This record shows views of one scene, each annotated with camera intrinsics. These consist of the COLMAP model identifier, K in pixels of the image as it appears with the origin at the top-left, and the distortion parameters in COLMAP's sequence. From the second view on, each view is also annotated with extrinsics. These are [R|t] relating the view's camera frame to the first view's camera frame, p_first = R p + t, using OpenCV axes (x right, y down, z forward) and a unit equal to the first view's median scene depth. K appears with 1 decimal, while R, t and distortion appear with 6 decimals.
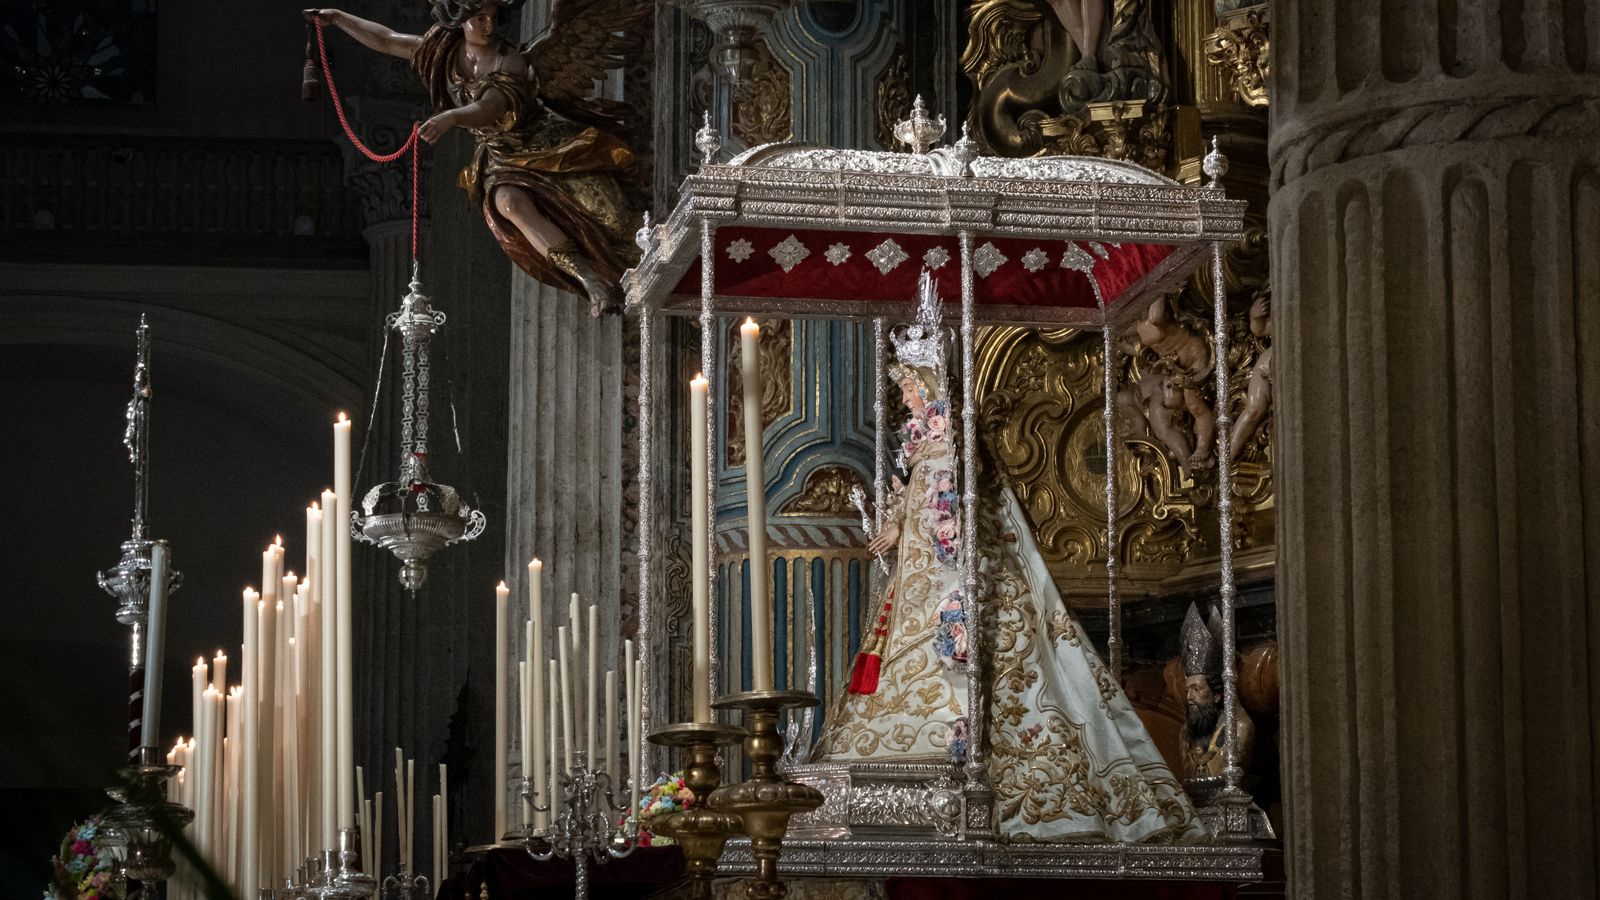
lens RADIAL K [[9578.3, 0, 795.5], [0, 9578.3, 447.5], [0, 0, 1]] dist [0.327647, 0.000000]
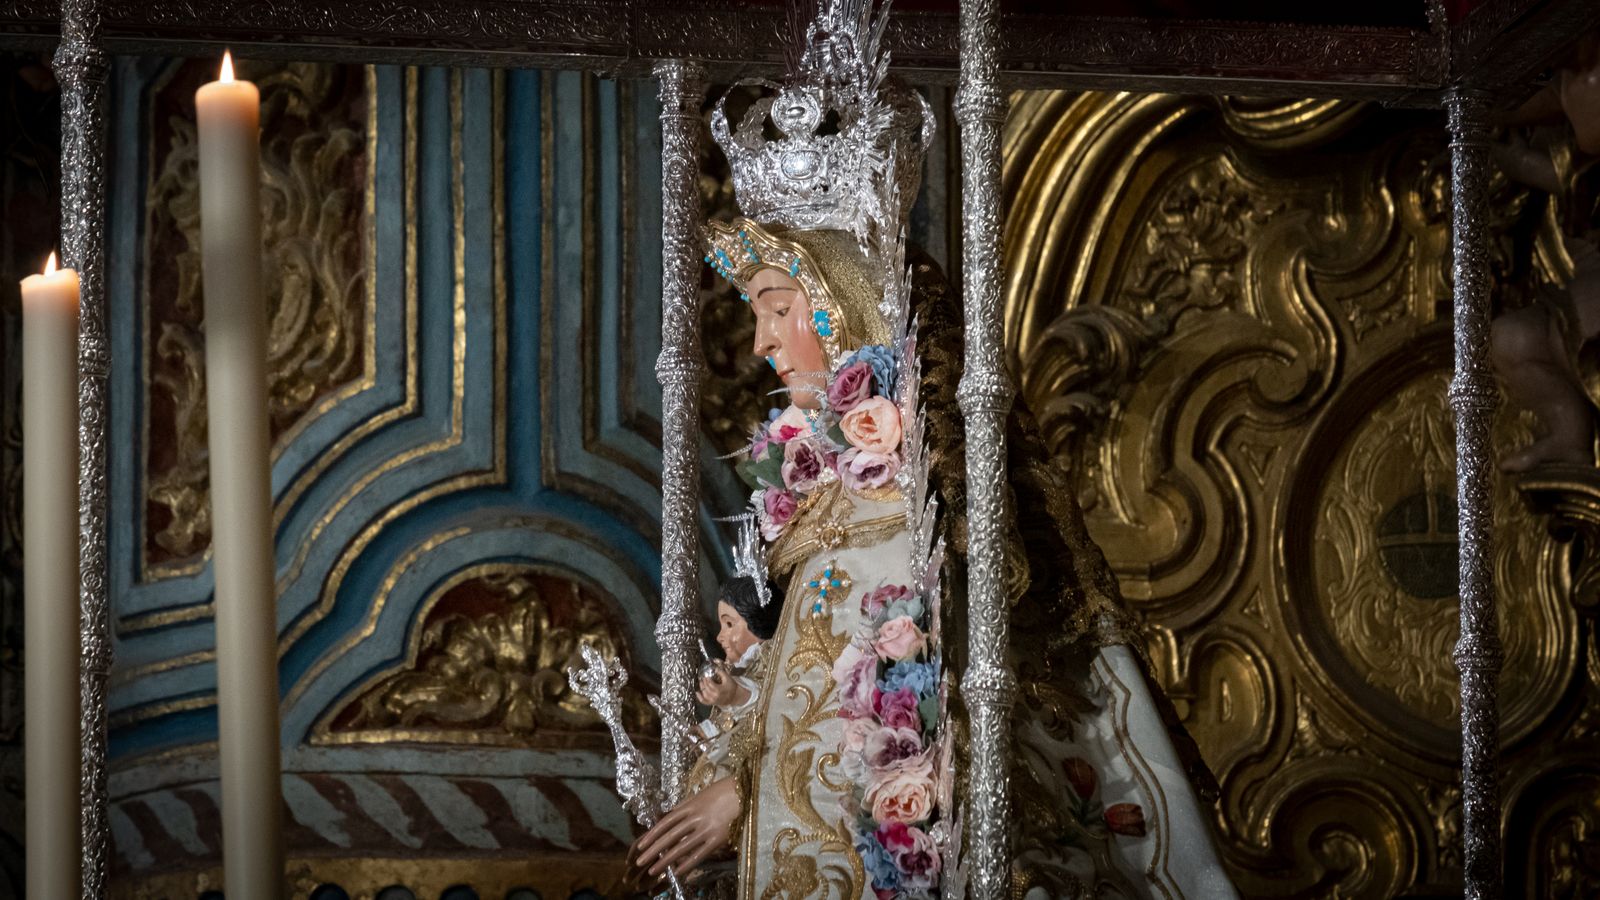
lens RADIAL K [[9578.3, 0, 813.7], [0, 9578.3, 448.9], [0, 0, 1]] dist [0.327647, 0.000000]
pose [[0.999865, -0.000034, 0.016406, 0.008237], [0.001050, 0.998077, -0.061975, 0.016227], [-0.016373, 0.061984, 0.997943, 0.710674]]
